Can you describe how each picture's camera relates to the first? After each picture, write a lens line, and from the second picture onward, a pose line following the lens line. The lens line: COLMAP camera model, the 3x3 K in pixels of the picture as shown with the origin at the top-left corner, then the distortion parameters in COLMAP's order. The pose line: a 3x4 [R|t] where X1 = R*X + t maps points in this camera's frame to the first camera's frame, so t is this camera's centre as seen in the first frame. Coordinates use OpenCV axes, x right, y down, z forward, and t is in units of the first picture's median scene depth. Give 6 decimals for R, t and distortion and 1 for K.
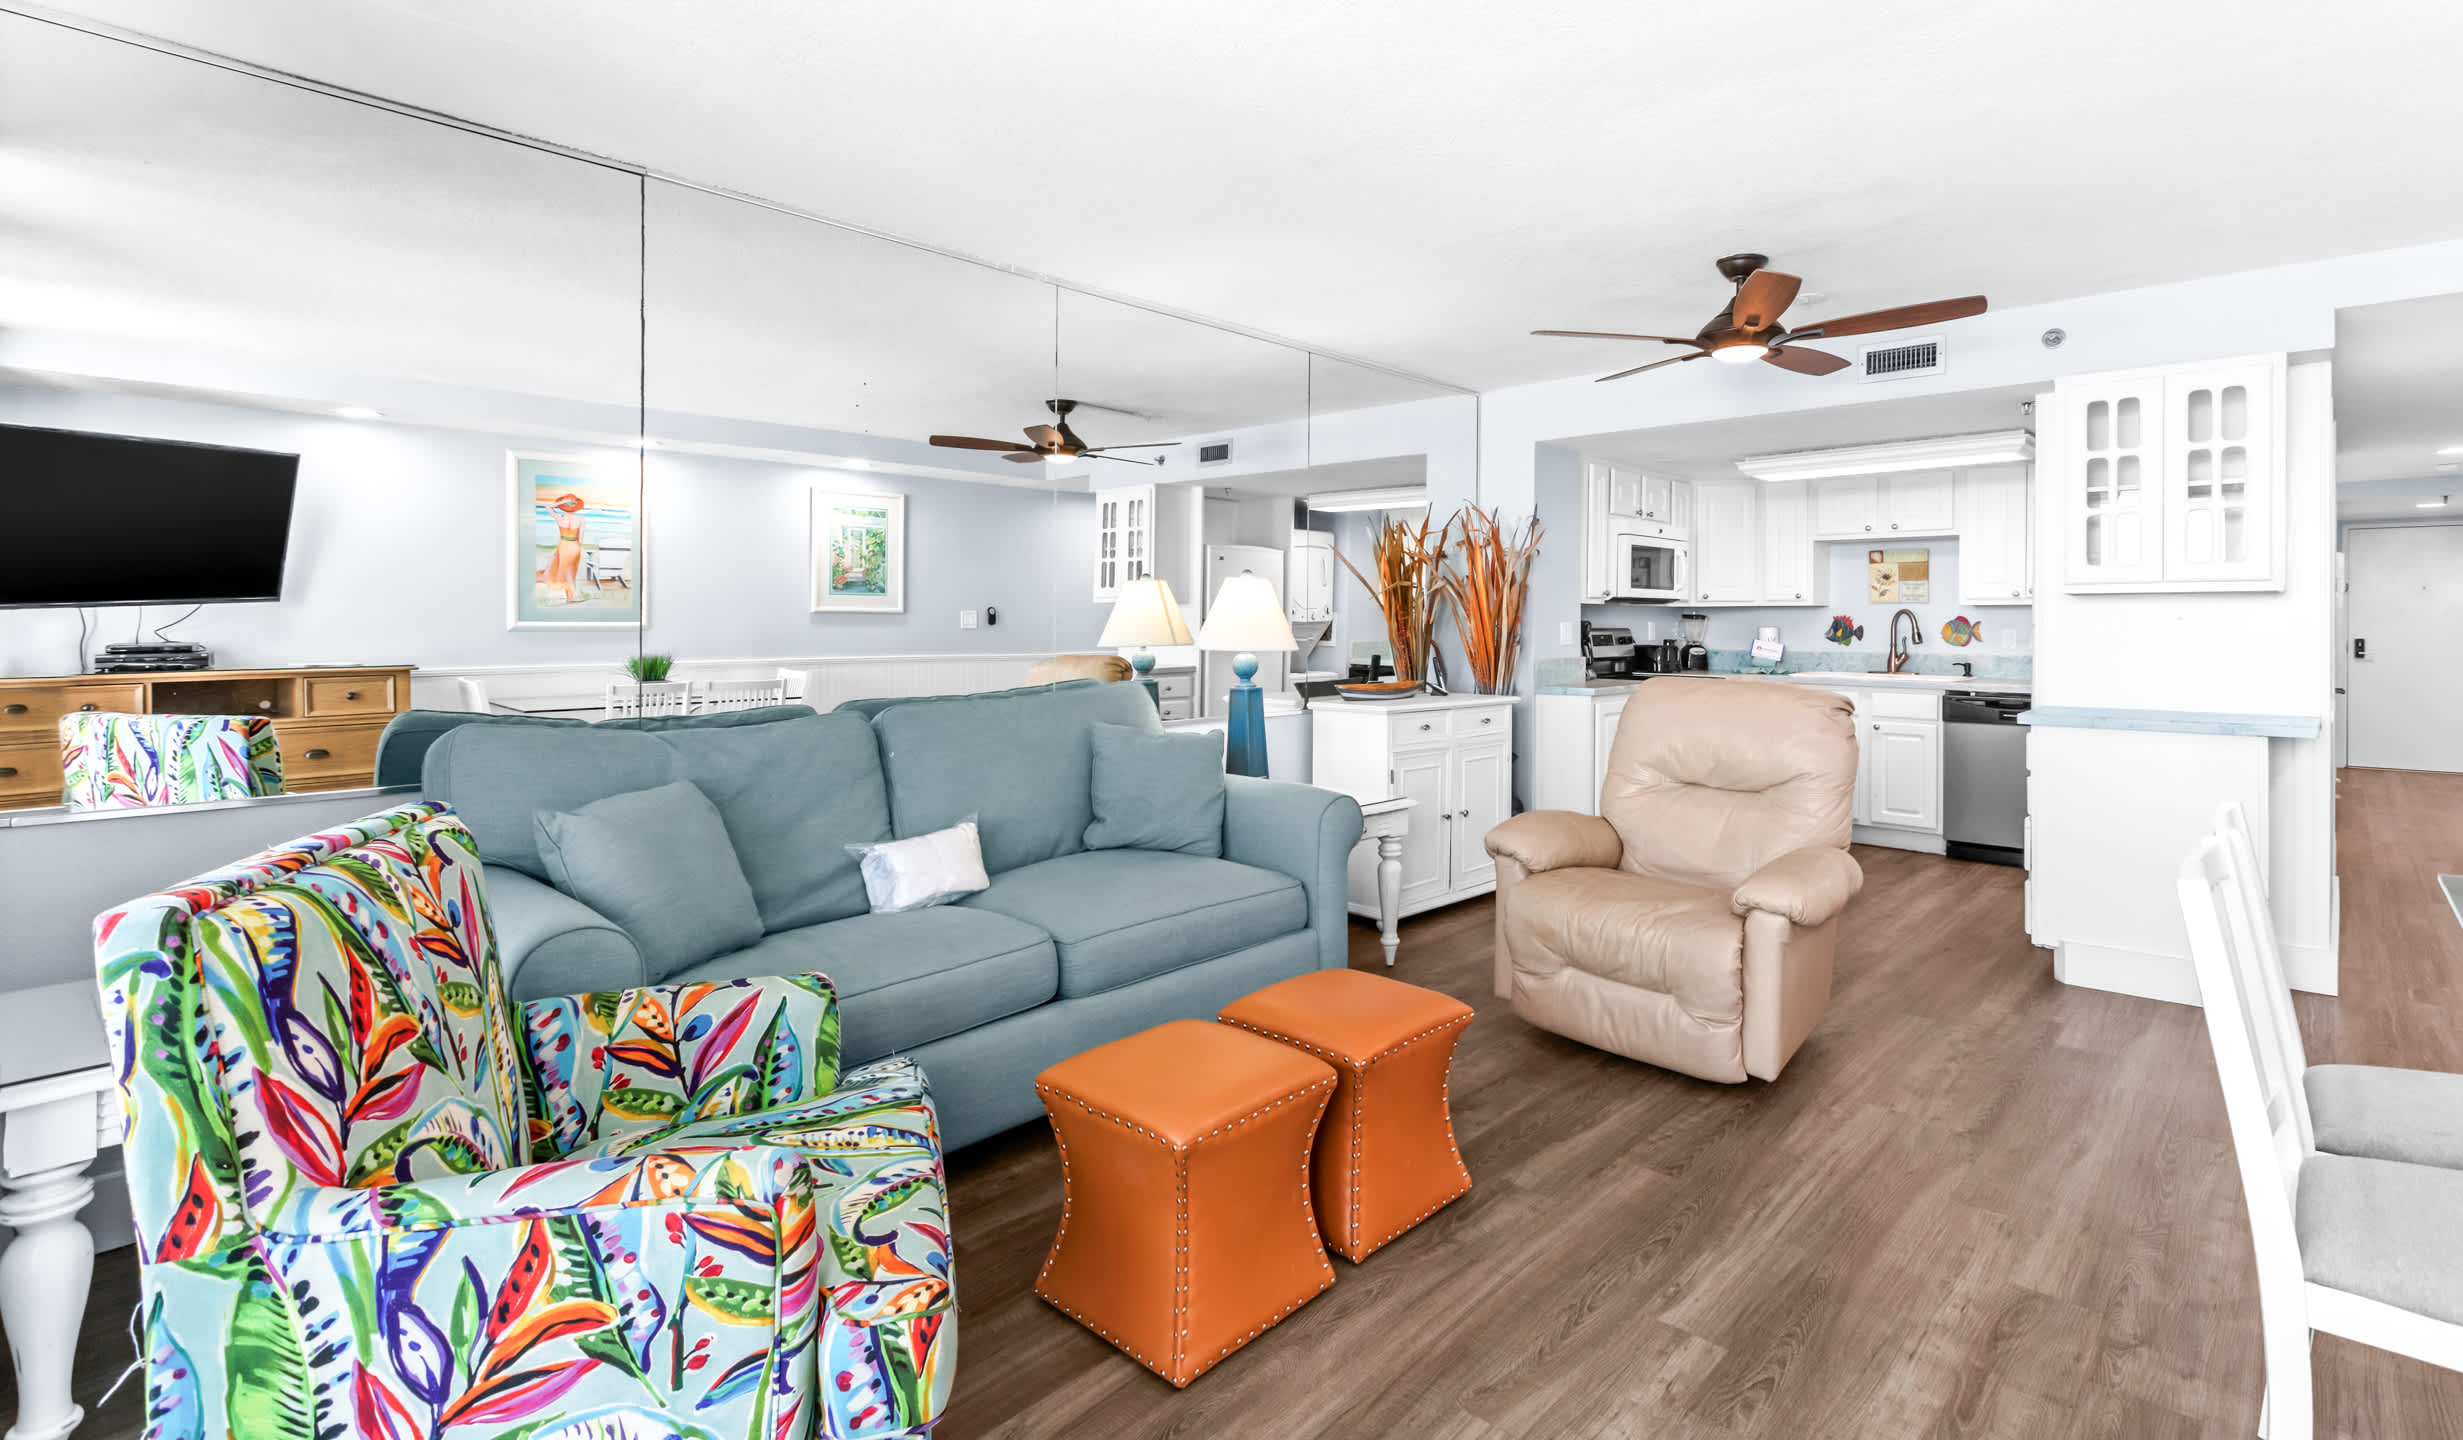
lens RADIAL K [[1153.1, 0, 1263.3], [0, 1153.1, 609.9], [0, 0, 1]] dist [-0.000937, -0.000478]
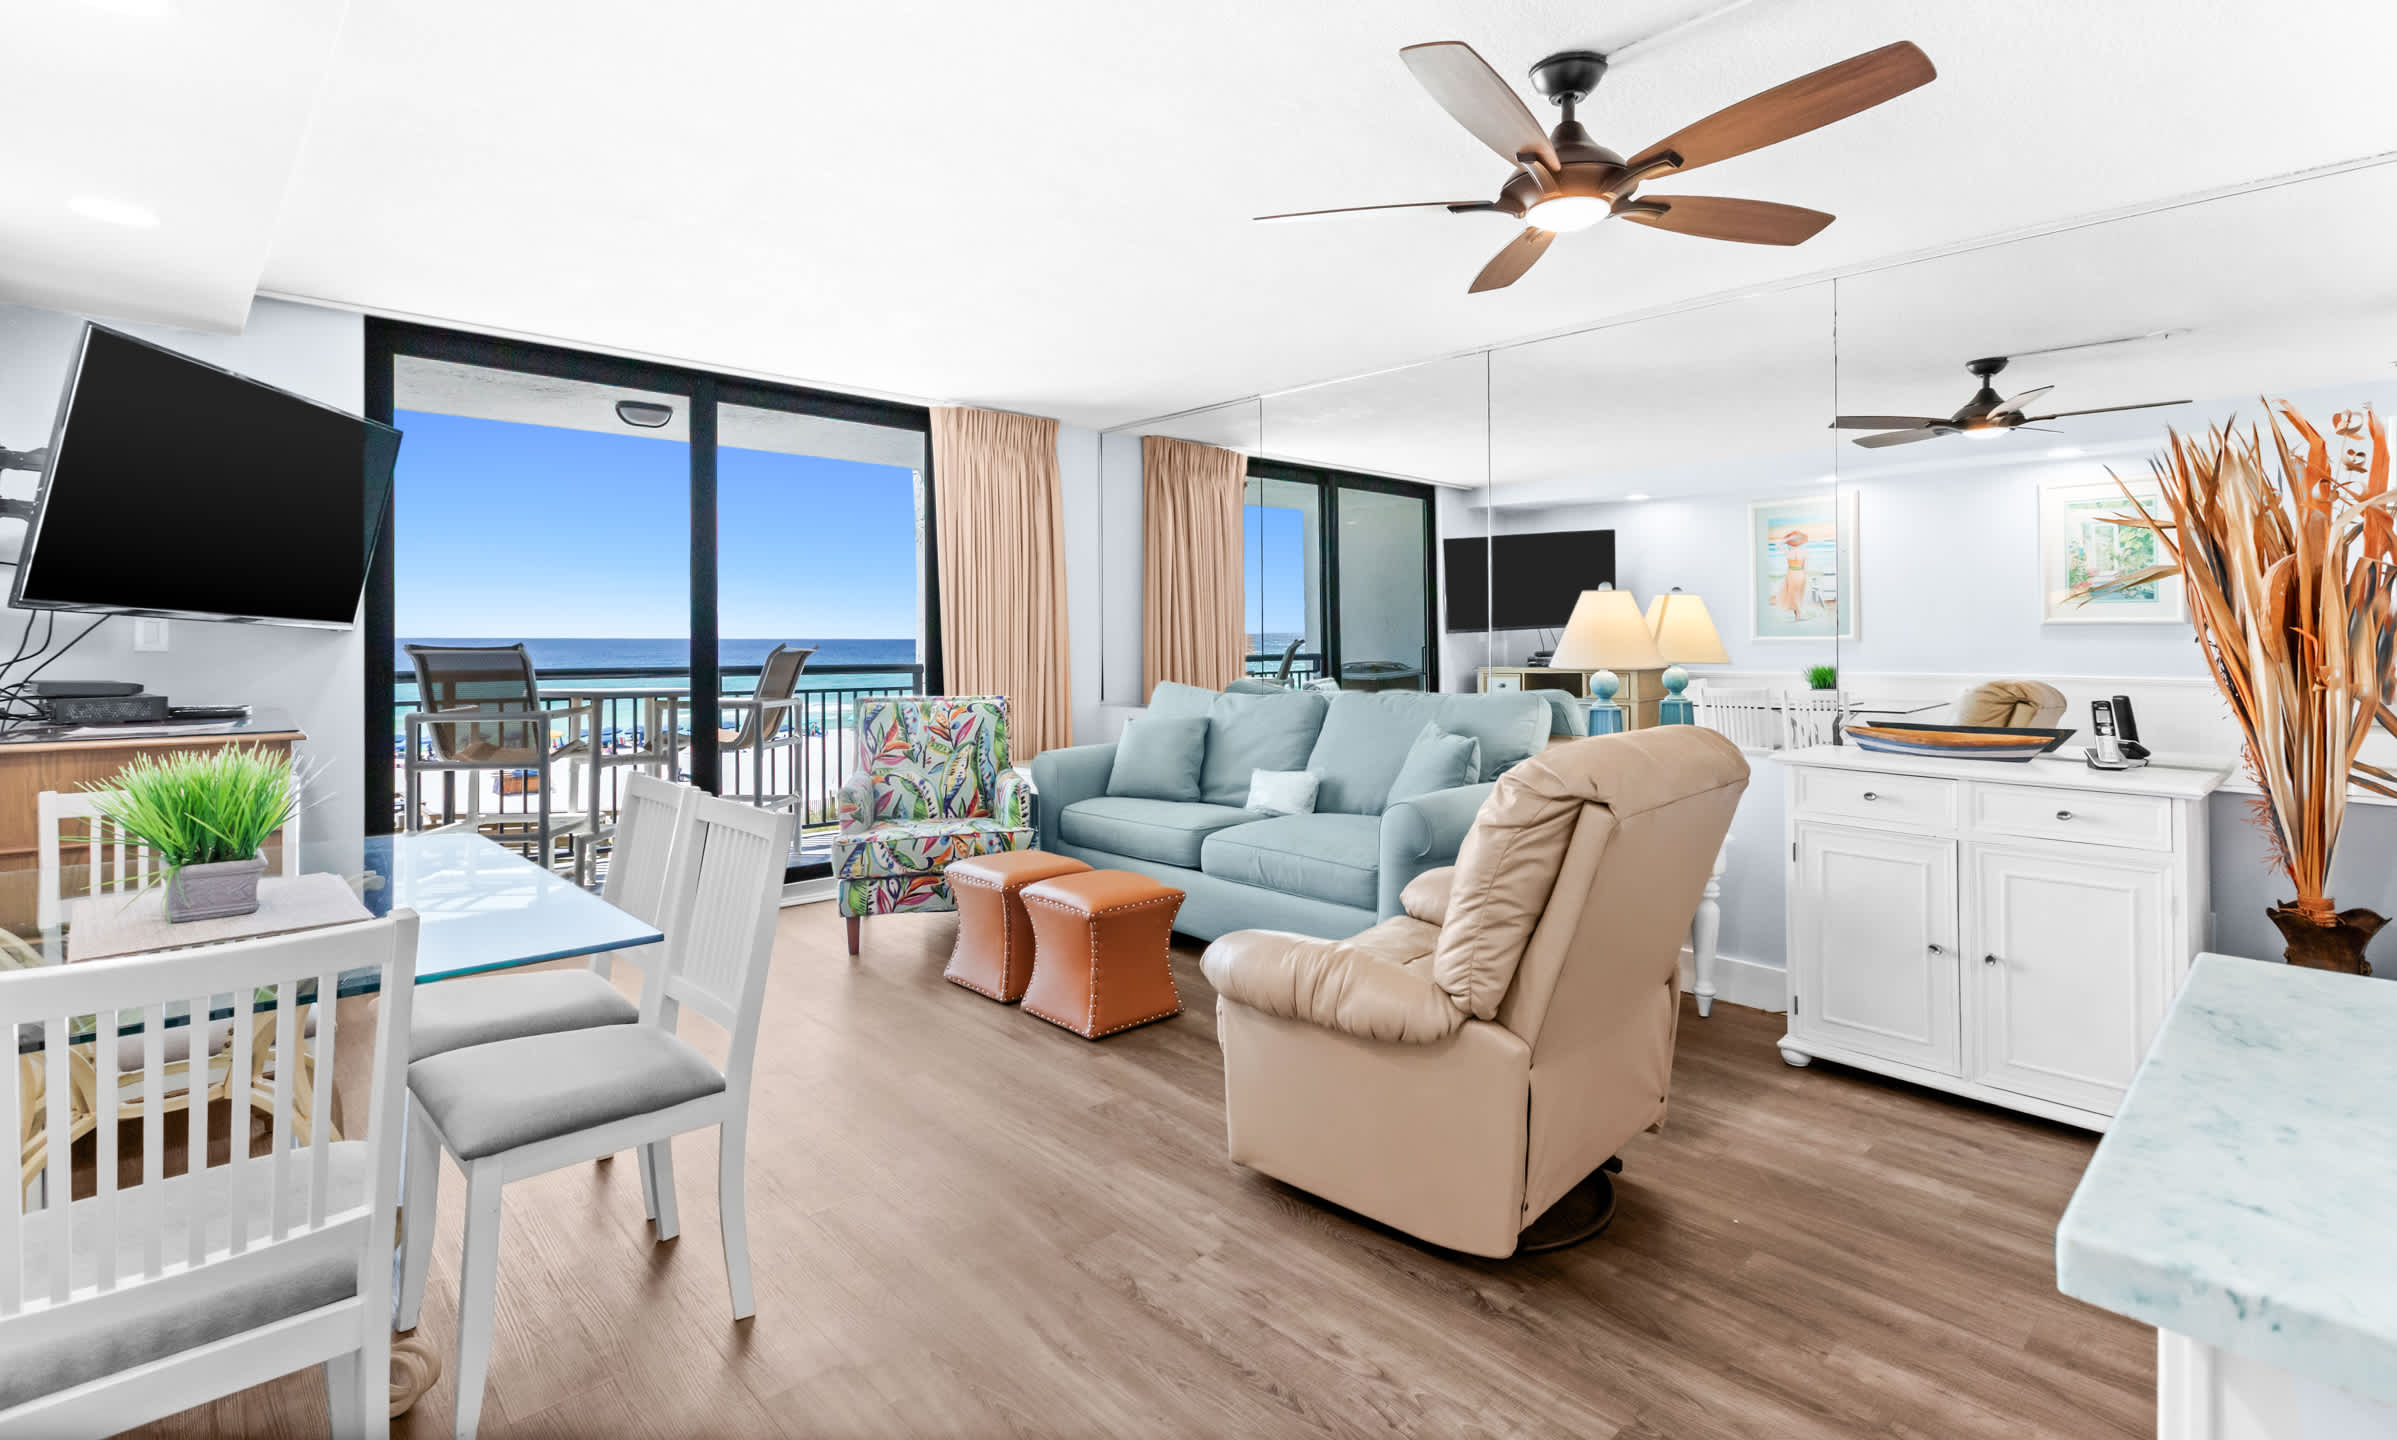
lens RADIAL K [[1085.5, 0, 1168.8], [0, 1085.5, 640.4], [0, 0, 1]] dist [-0.002815, 0.001522]
pose [[-0.088939, 0.003331, -0.996031, 0.624974], [0.007941, 0.999965, 0.002635, 0.004322], [0.996005, -0.007675, -0.088963, 0.507224]]
